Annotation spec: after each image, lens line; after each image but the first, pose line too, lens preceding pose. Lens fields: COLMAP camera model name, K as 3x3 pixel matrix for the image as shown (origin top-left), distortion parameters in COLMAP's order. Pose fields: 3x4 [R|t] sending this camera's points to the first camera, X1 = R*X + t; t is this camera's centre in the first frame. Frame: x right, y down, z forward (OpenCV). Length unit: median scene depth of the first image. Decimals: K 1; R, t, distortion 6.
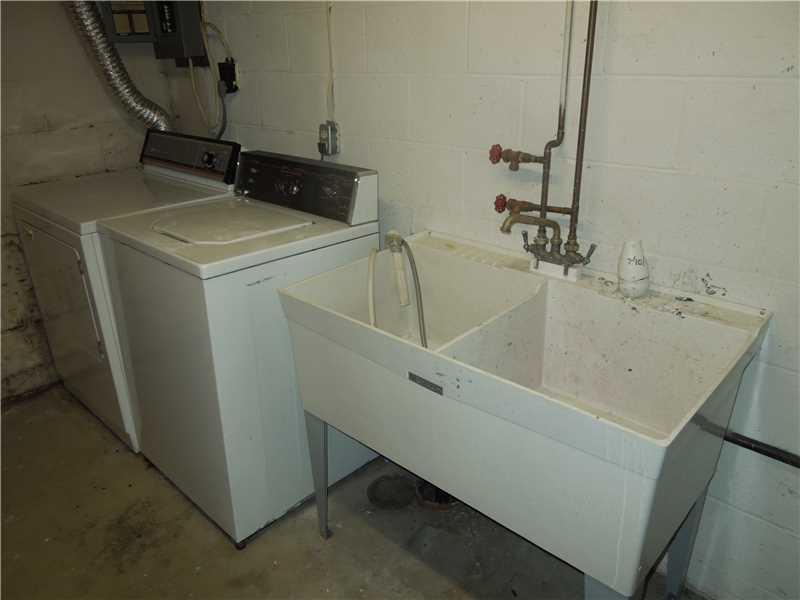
lens RADIAL K [[599.1, 0, 400.9], [0, 599.1, 300.1], [0, 0, 1]] dist [0.003471, -0.000254]
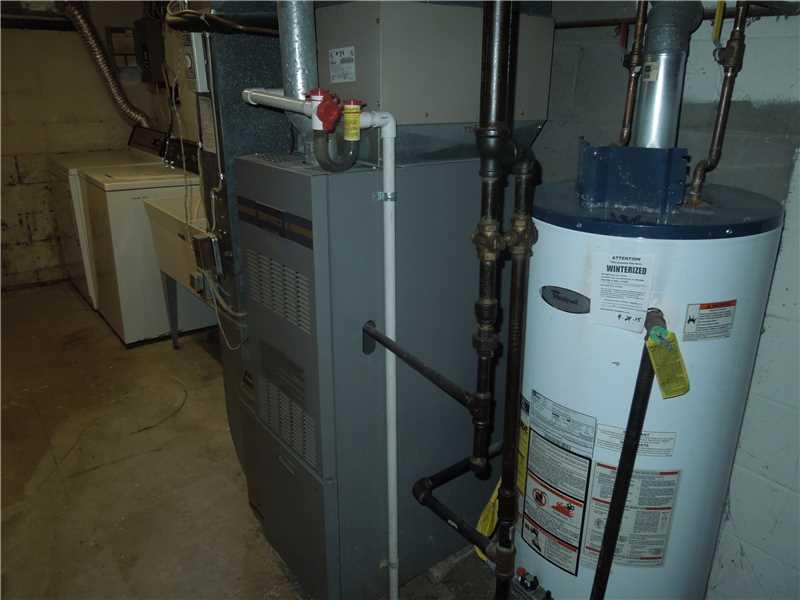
lens RADIAL K [[599.1, 0, 399.7], [0, 599.1, 298.8], [0, 0, 1]] dist [0.003471, -0.000254]
pose [[0.988763, 0.084955, -0.123005, 0.575636], [-0.089949, 0.995309, -0.035617, 0.191753], [0.119402, 0.046281, 0.991767, -0.545152]]
